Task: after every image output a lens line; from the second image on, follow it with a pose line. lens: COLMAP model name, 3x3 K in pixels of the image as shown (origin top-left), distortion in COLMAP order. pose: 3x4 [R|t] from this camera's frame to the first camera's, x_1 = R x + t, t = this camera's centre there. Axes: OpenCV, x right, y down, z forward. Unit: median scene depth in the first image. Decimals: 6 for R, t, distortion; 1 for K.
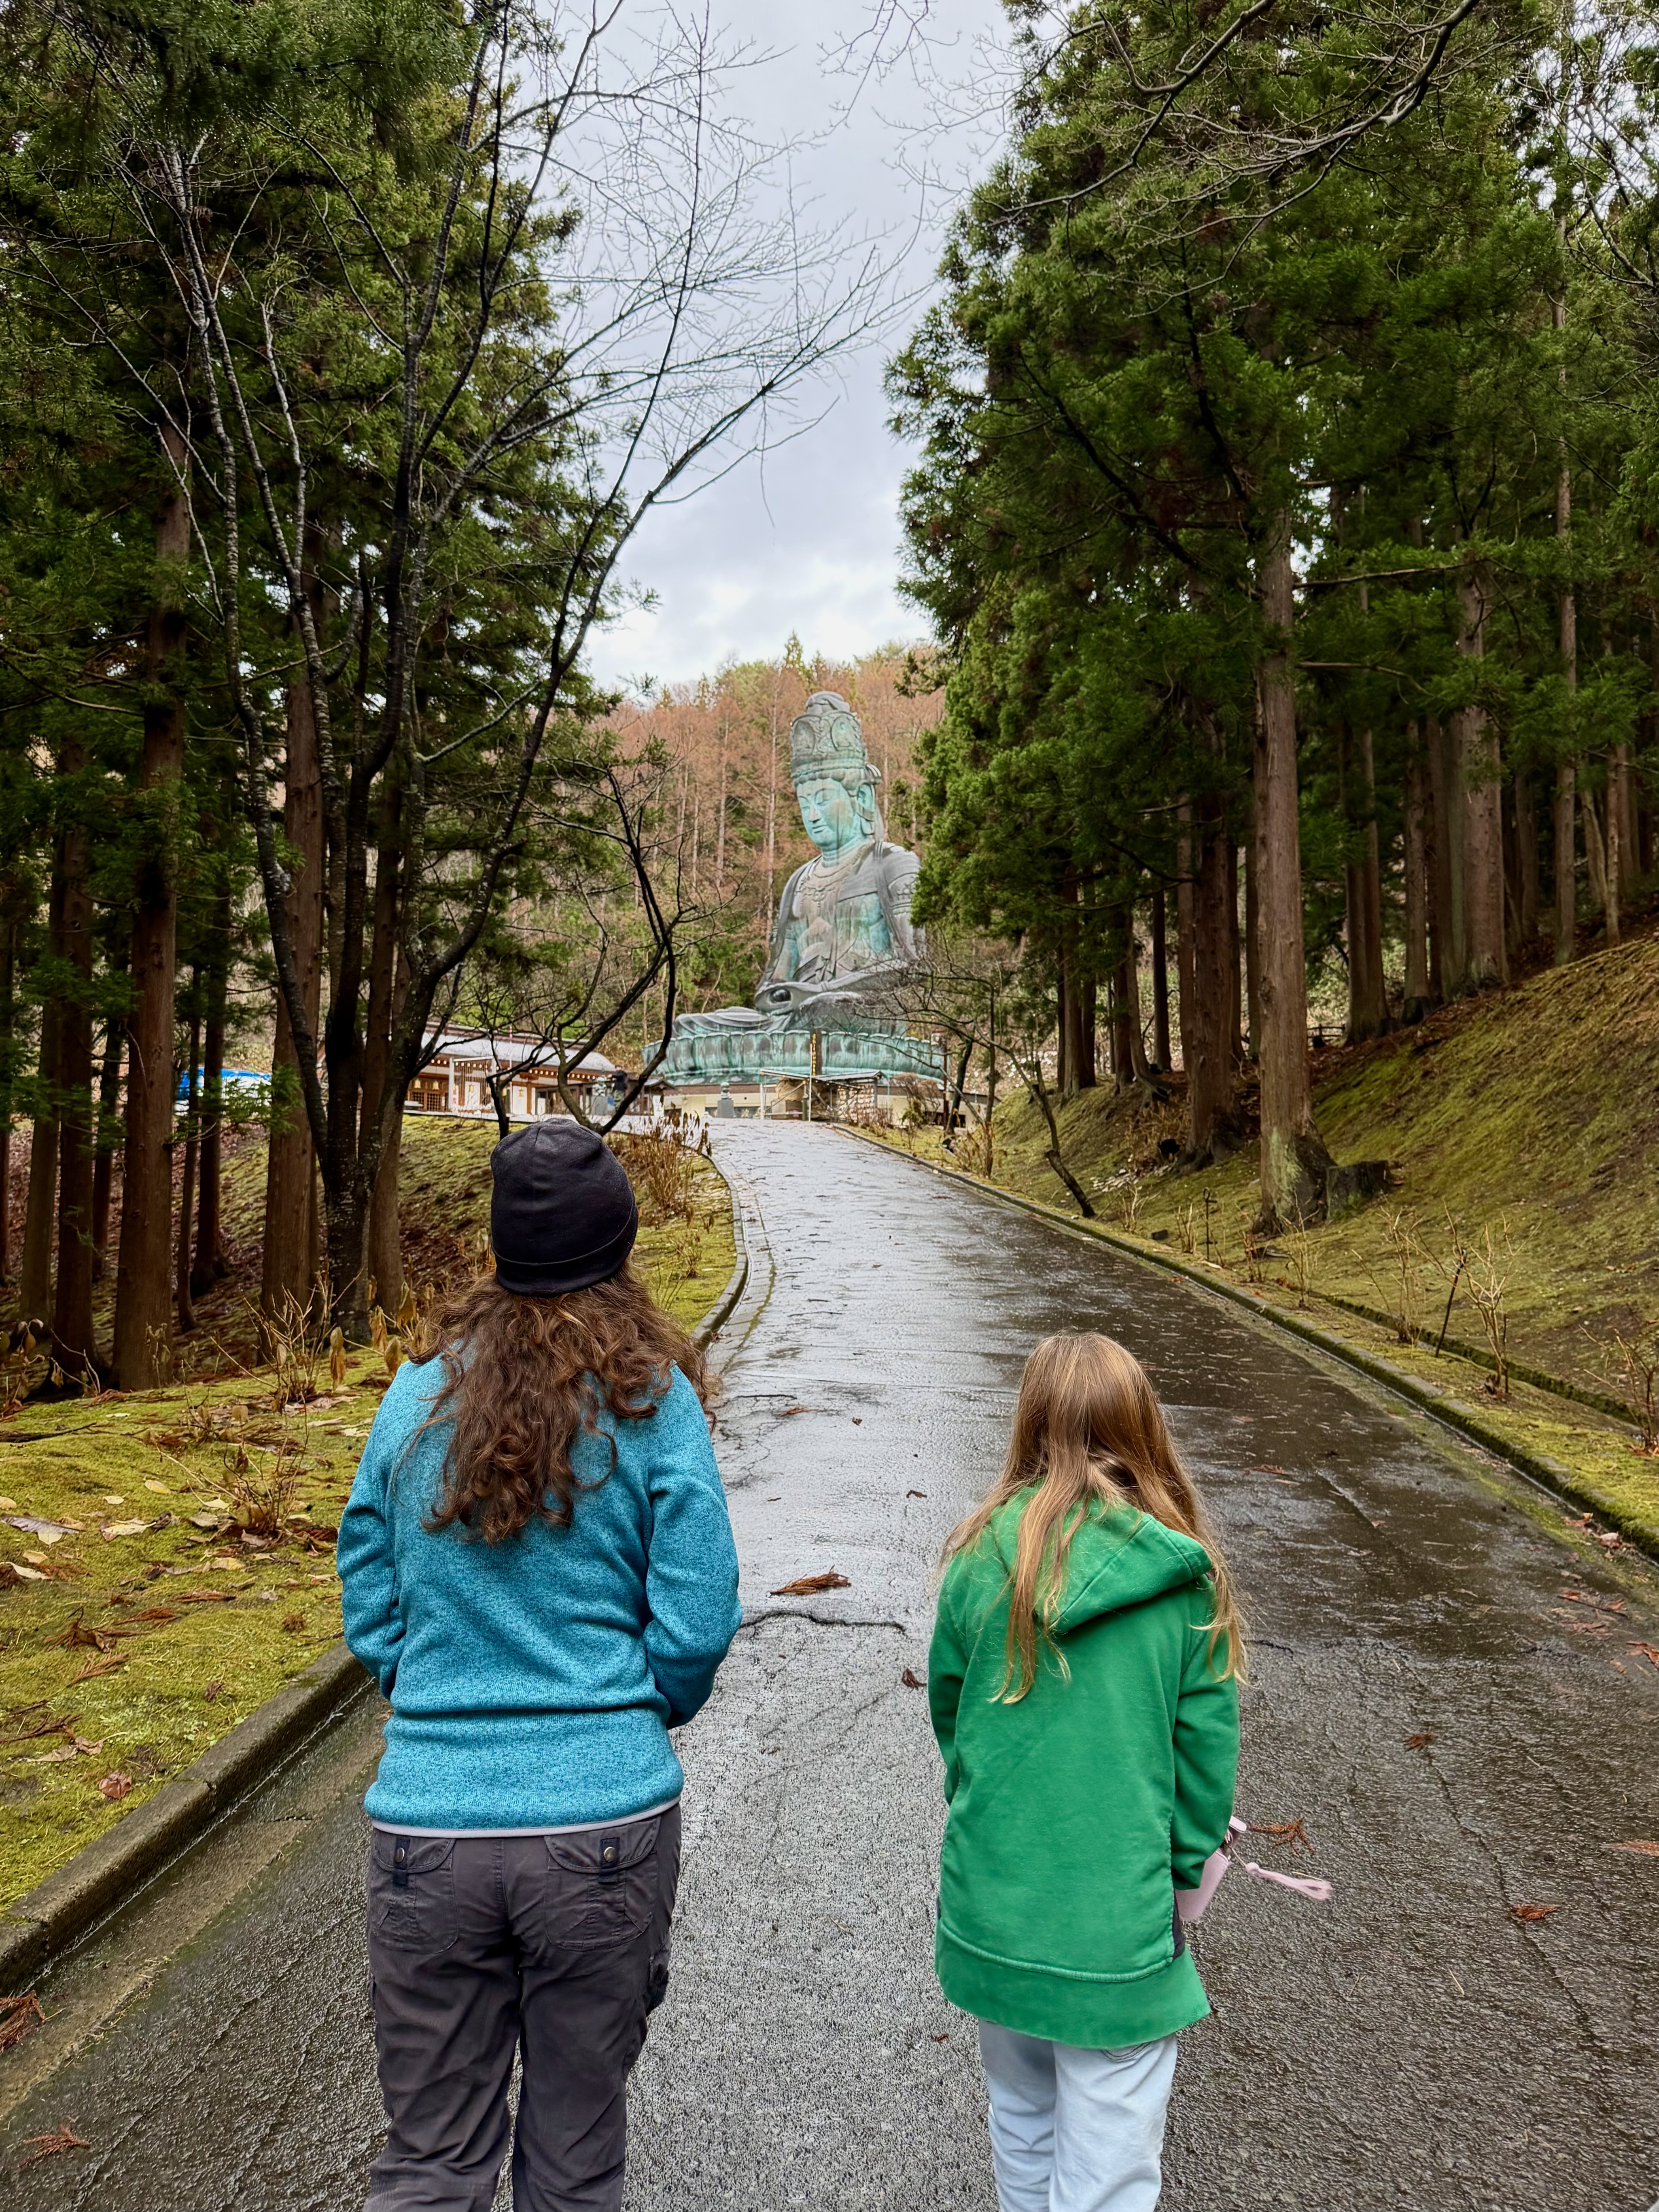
lens RADIAL K [[1634.2, 0, 829.5], [0, 1634.2, 1106.0], [0, 0, 1]] dist [0.191089, -0.396117]
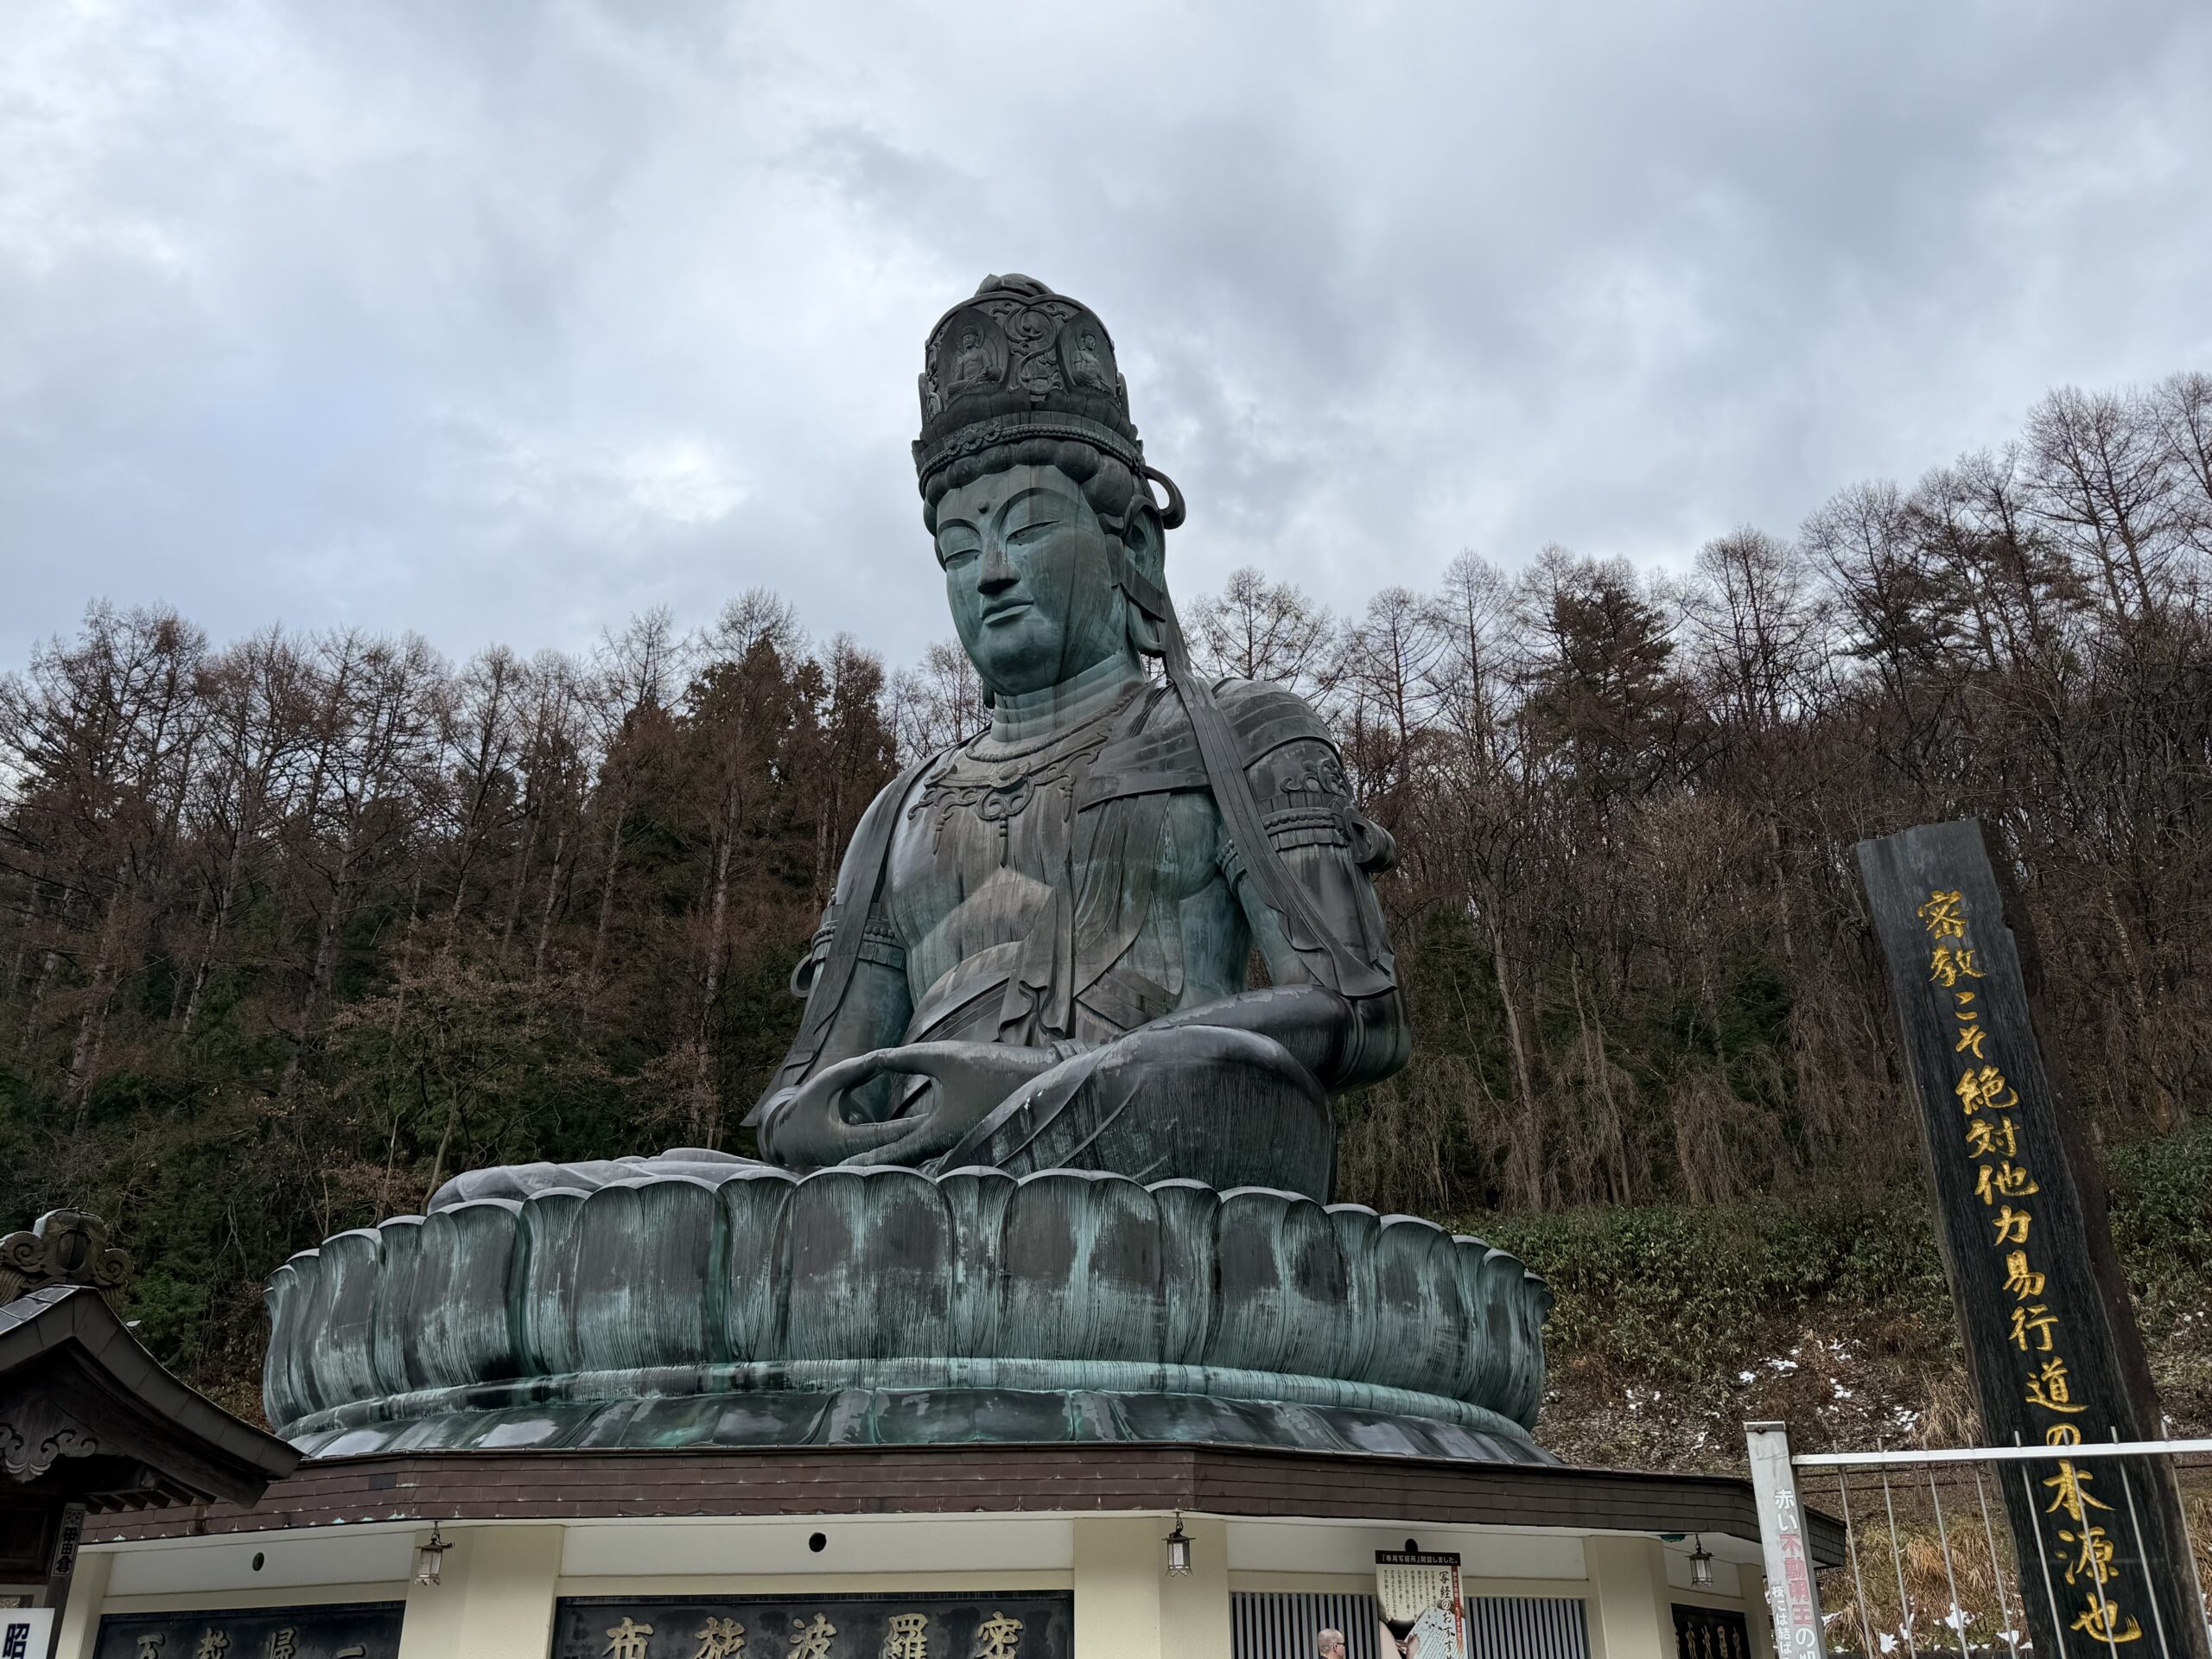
lens RADIAL K [[1772.5, 0, 1111.3], [0, 1772.5, 841.4], [0, 0, 1]] dist [0.192038, -0.415006]
pose [[0.970420, 0.089960, 0.224037, -0.063766], [-0.008085, 0.939571, -0.342259, -0.008273], [-0.241288, 0.330323, 0.912506, 0.730581]]
